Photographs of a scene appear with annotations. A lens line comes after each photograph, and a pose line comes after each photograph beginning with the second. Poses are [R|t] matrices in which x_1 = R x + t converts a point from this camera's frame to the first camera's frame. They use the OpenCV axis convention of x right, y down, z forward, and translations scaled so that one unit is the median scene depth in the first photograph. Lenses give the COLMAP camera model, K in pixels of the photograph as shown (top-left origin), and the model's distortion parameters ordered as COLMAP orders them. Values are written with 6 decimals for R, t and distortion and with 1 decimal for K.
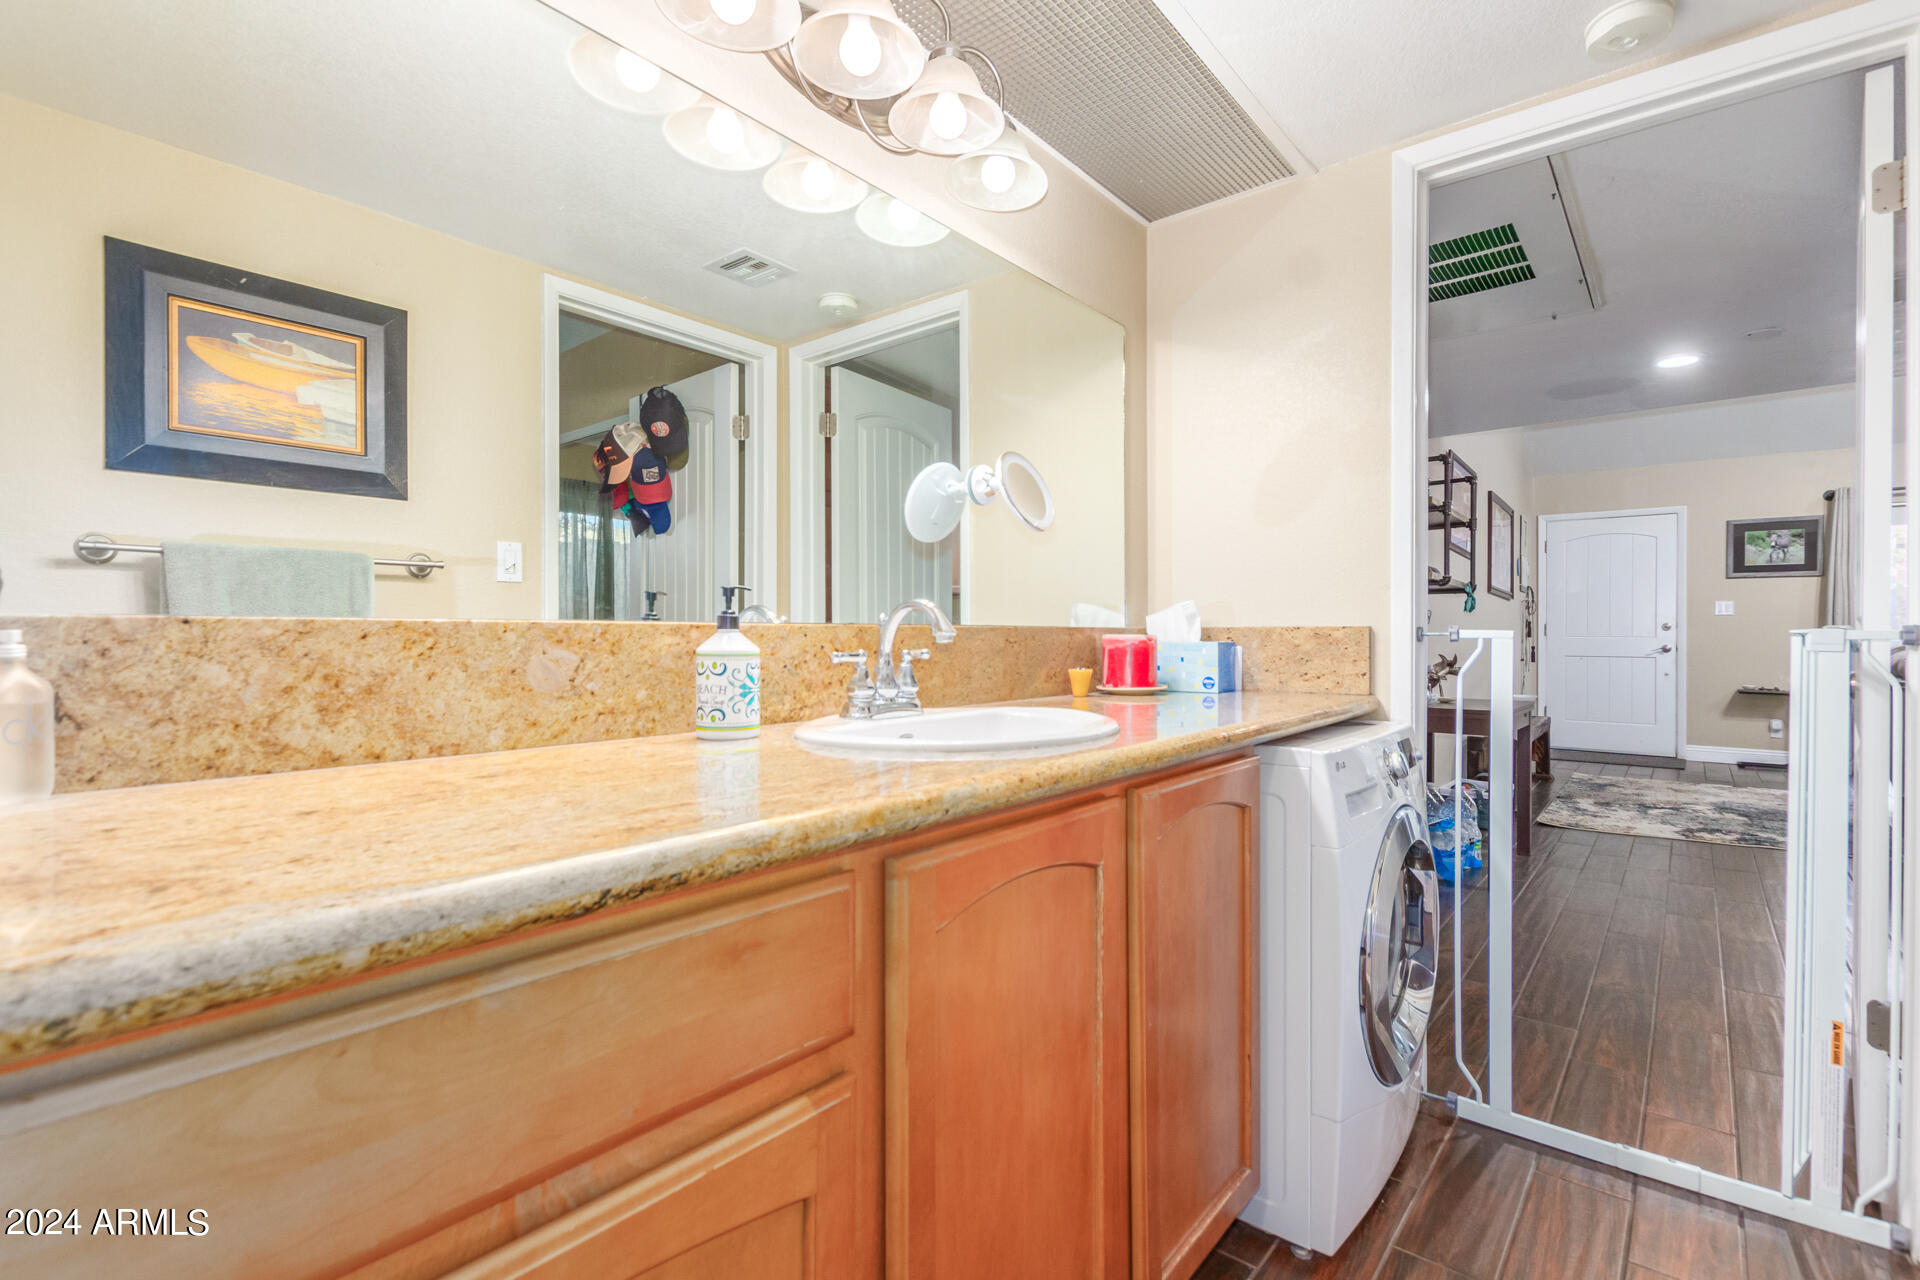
lens RADIAL K [[901.3, 0, 971.7], [0, 901.3, 647.0], [0, 0, 1]] dist [0.007205, -0.004971]
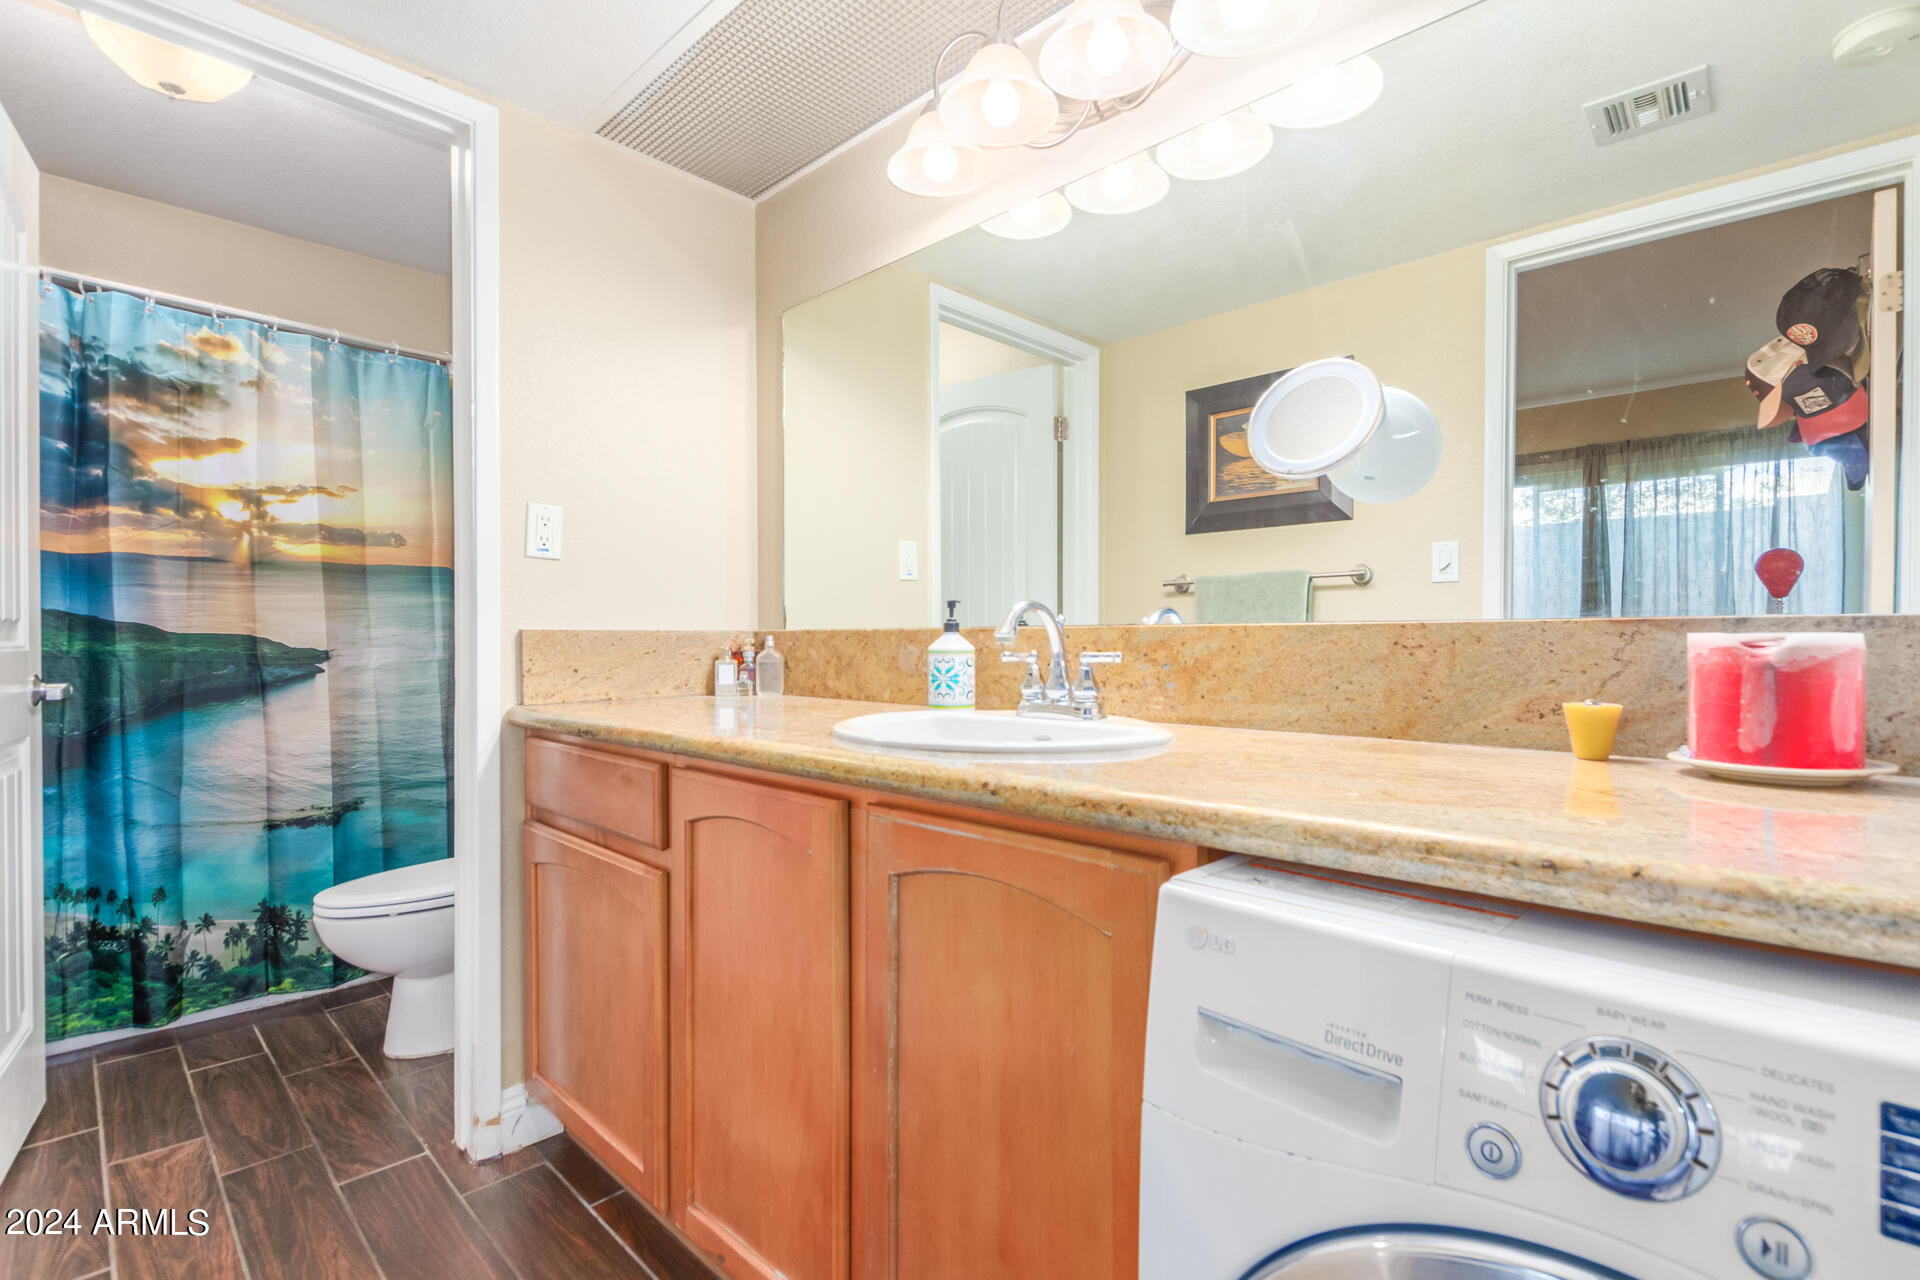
lens RADIAL K [[901.3, 0, 971.0], [0, 901.3, 649.9], [0, 0, 1]] dist [0.007205, -0.004971]
pose [[-0.089112, 0.014042, -0.995923, 0.074833], [-0.010403, 0.999833, 0.015028, -0.000993], [0.995967, 0.011699, -0.088951, 0.081508]]
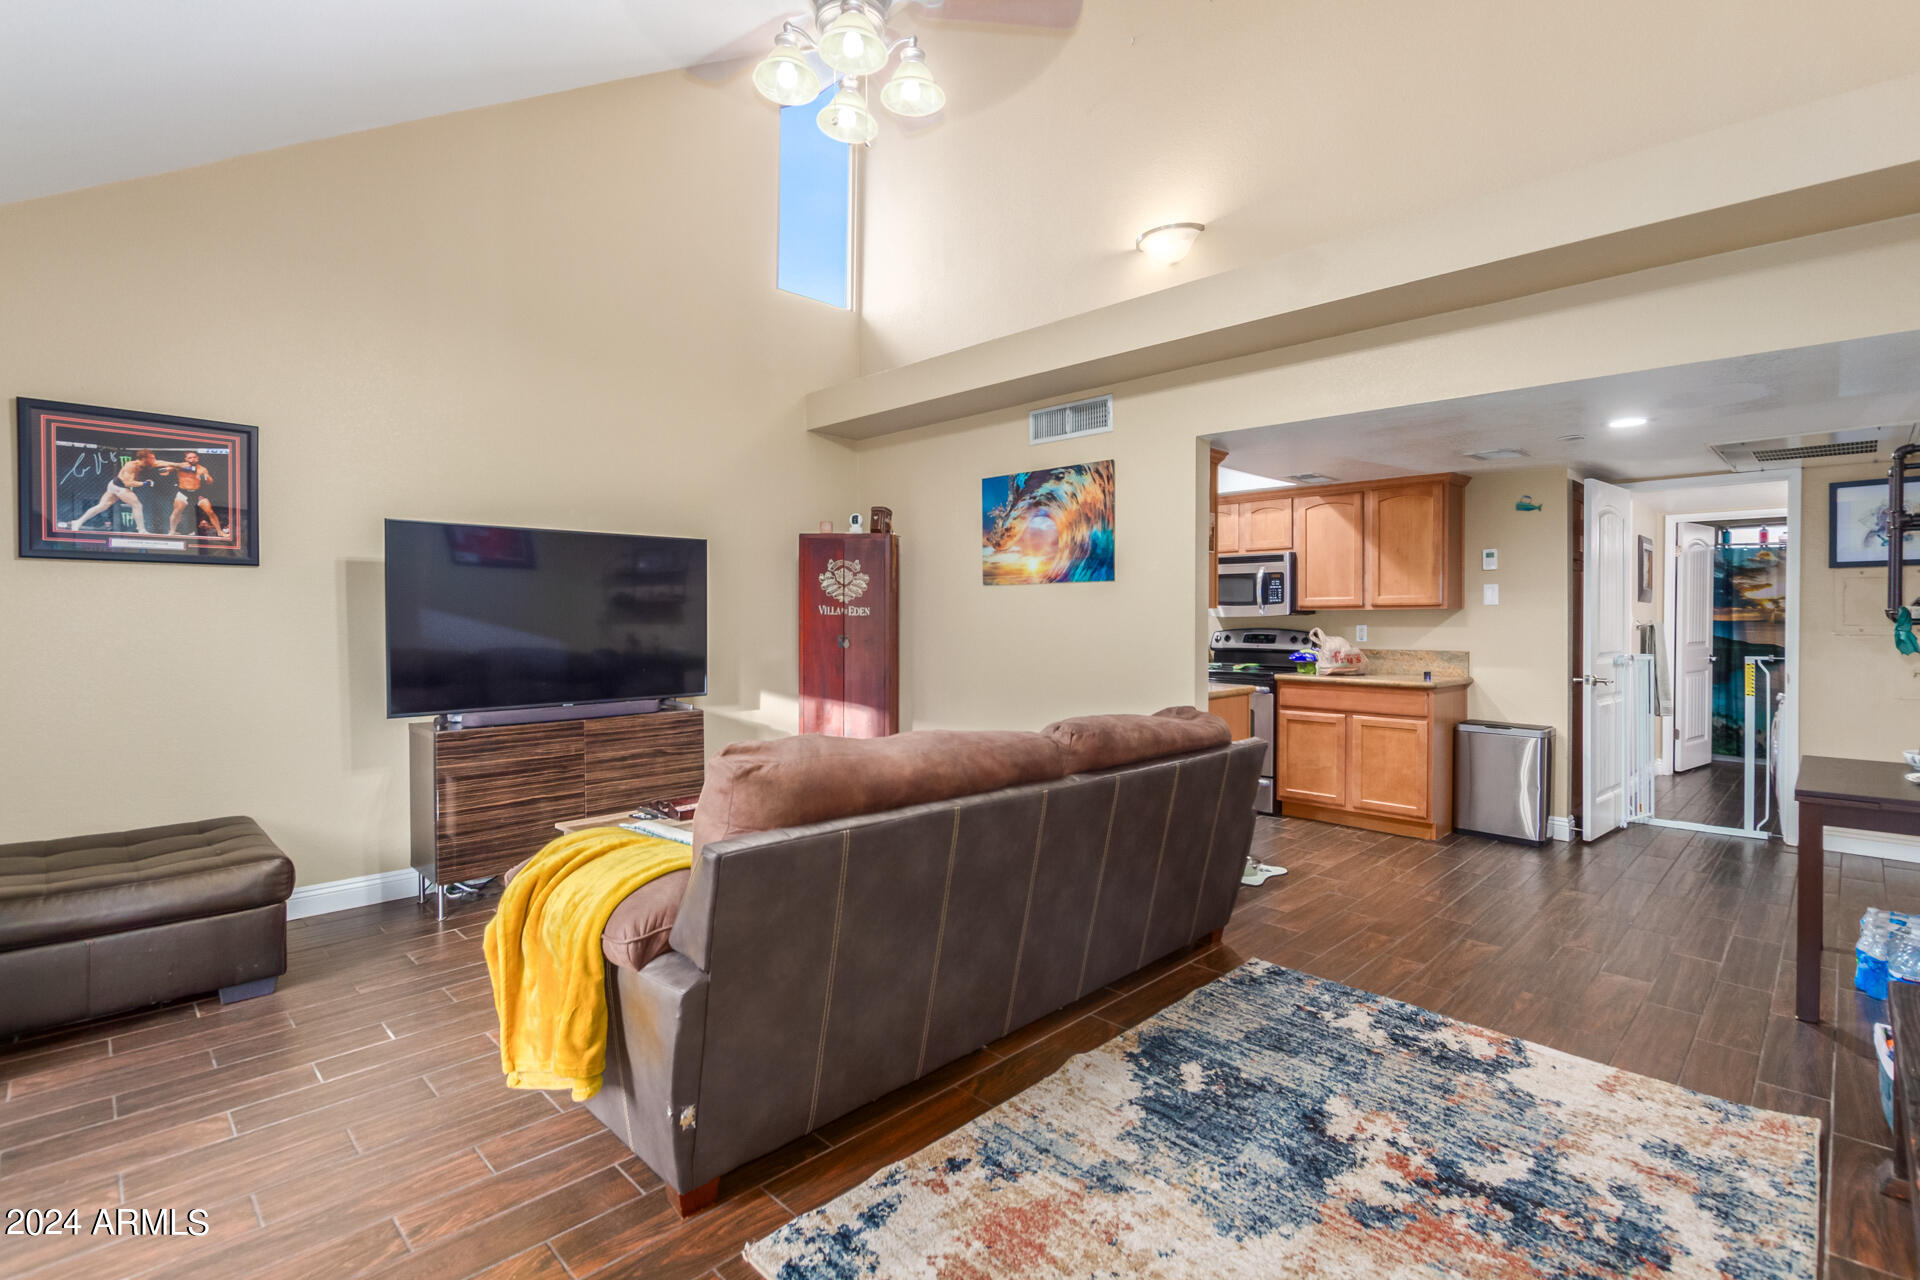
lens RADIAL K [[901.3, 0, 962.1], [0, 901.3, 630.0], [0, 0, 1]] dist [0.007205, -0.004971]
pose [[-0.996471, 0.000209, 0.083939, 0.745831], [0.001849, 0.999809, 0.019458, -0.046037], [-0.083919, 0.019545, -0.996281, 1.104055]]
